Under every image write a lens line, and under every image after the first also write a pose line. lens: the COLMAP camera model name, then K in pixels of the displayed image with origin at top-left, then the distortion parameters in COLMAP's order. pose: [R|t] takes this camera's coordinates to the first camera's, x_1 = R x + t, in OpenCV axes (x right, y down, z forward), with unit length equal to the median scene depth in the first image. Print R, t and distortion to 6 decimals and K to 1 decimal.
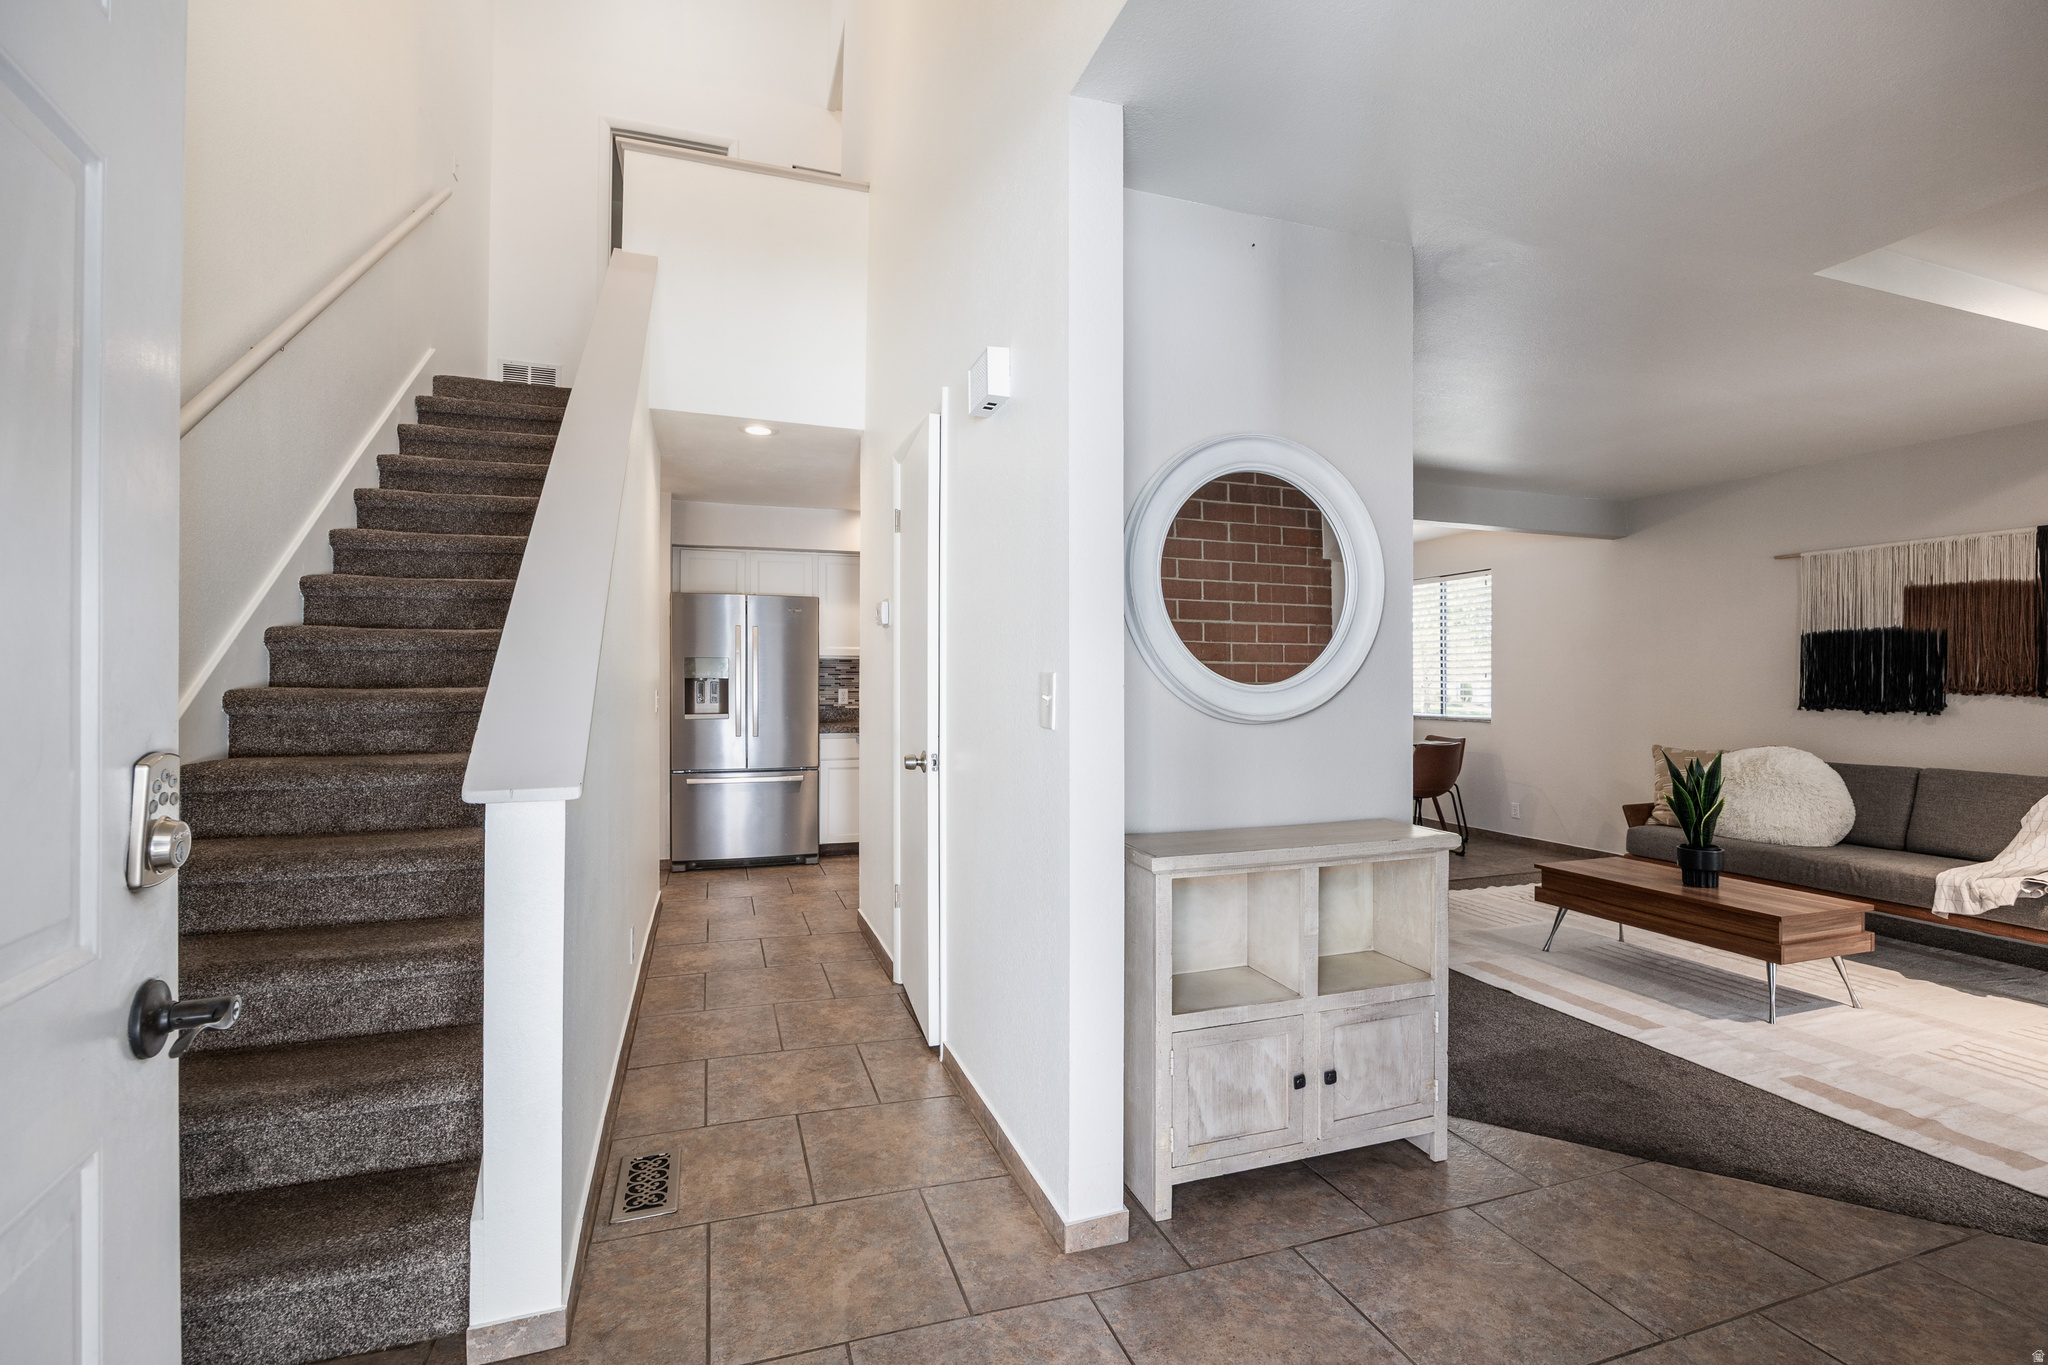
lens RADIAL K [[908.1, 0, 1024.0], [0, 908.1, 682.5], [0, 0, 1]] dist [-0.000351, -0.000109]
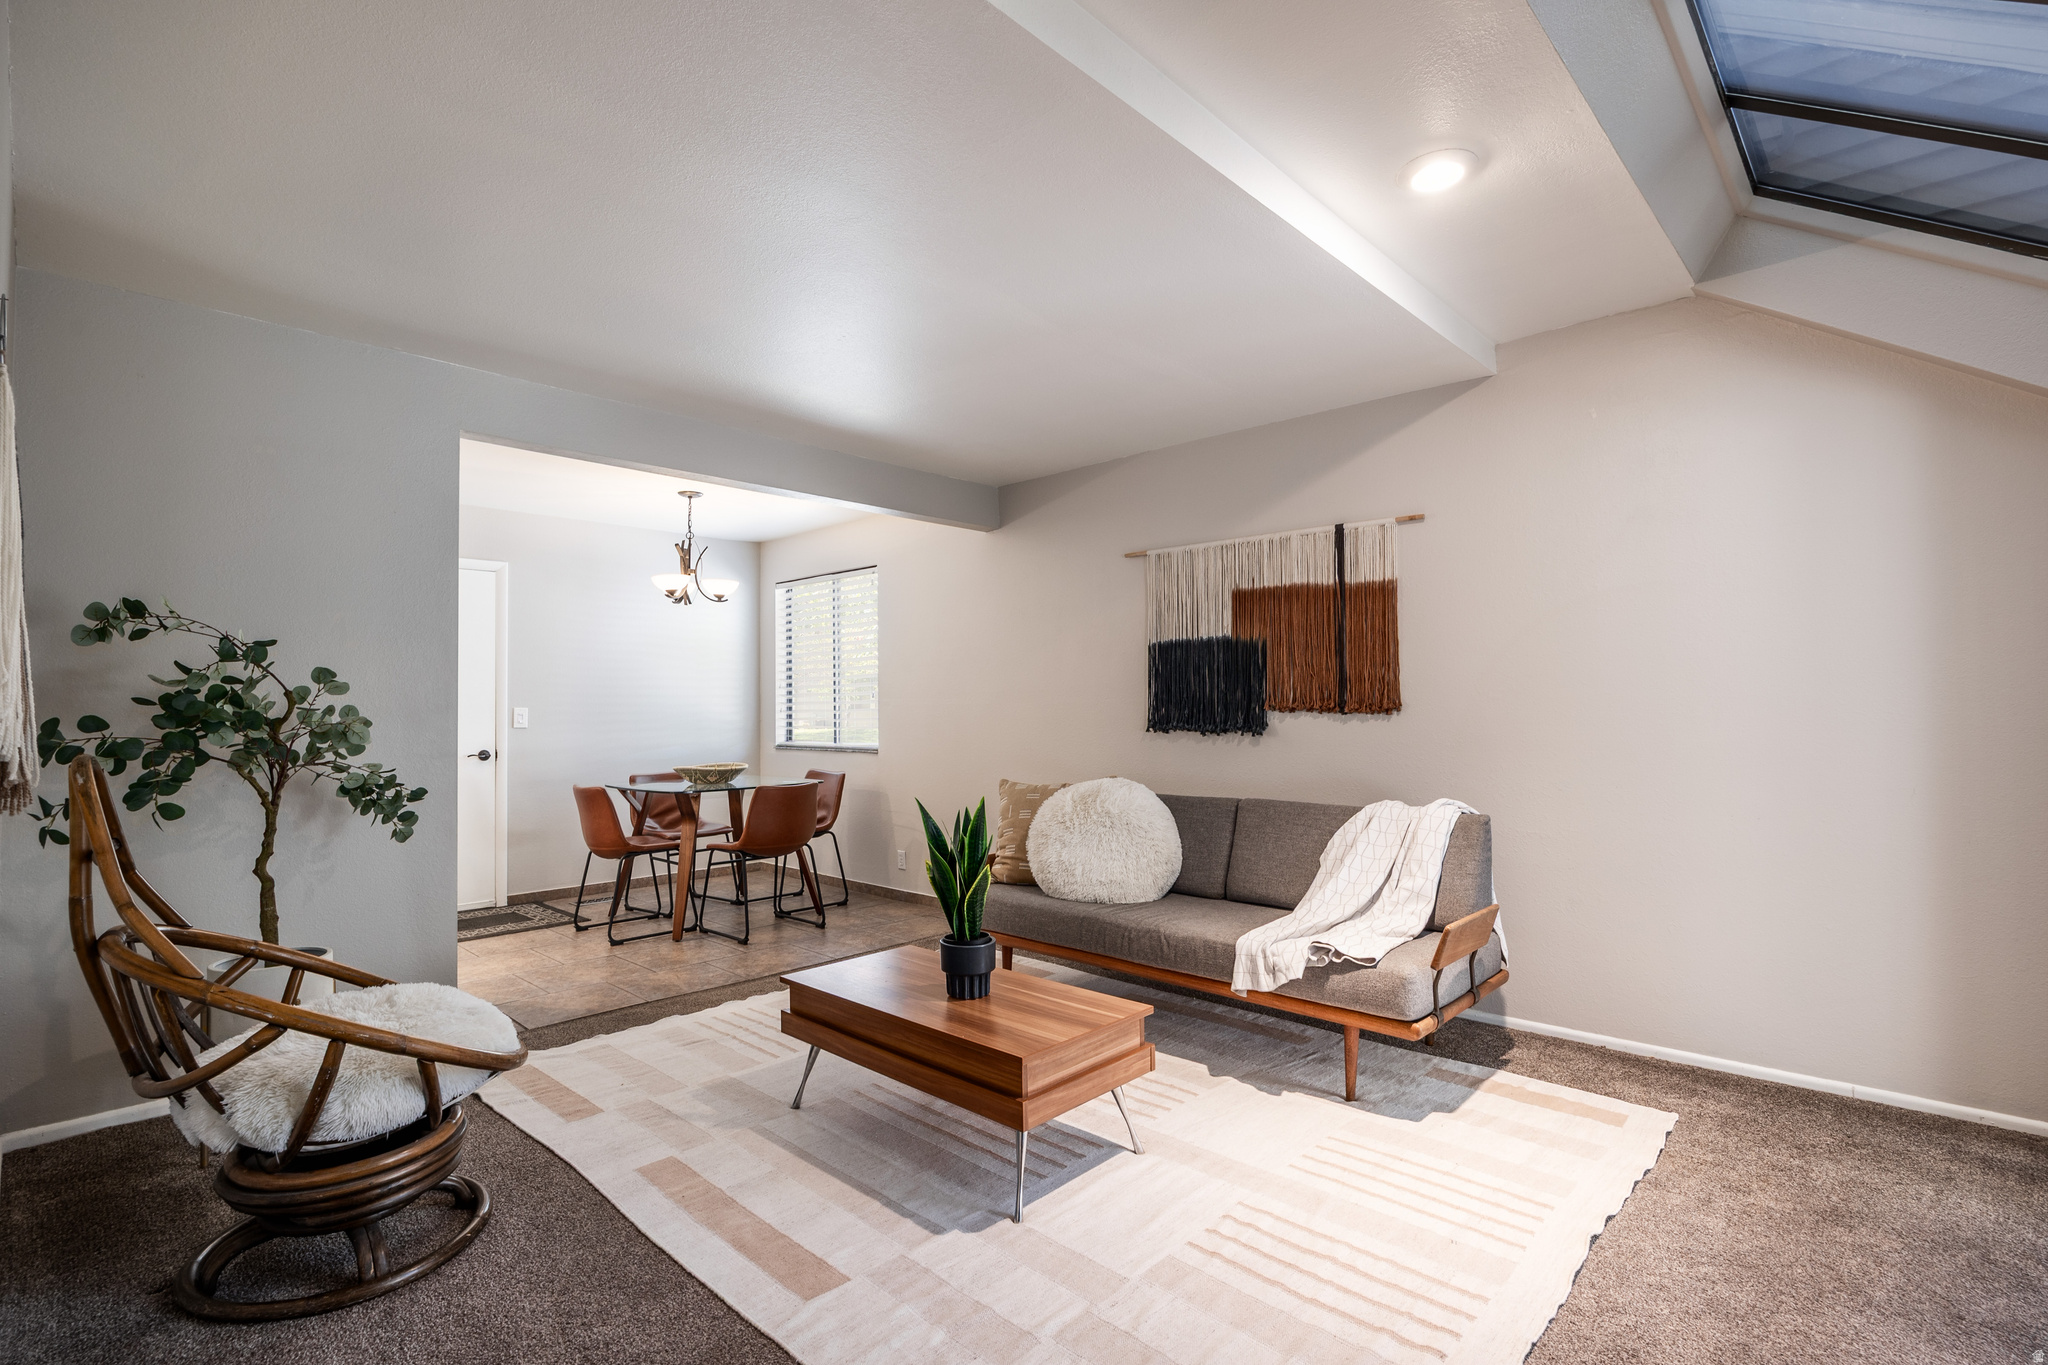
lens RADIAL K [[947.5, 0, 1024.0], [0, 947.5, 682.5], [0, 0, 1]] dist [-0.000495, -0.000211]
pose [[0.890279, 0.003245, 0.455405, 0.393599], [0.008941, 0.999657, -0.024601, 0.005066], [-0.455328, 0.025974, 0.889945, 0.291593]]
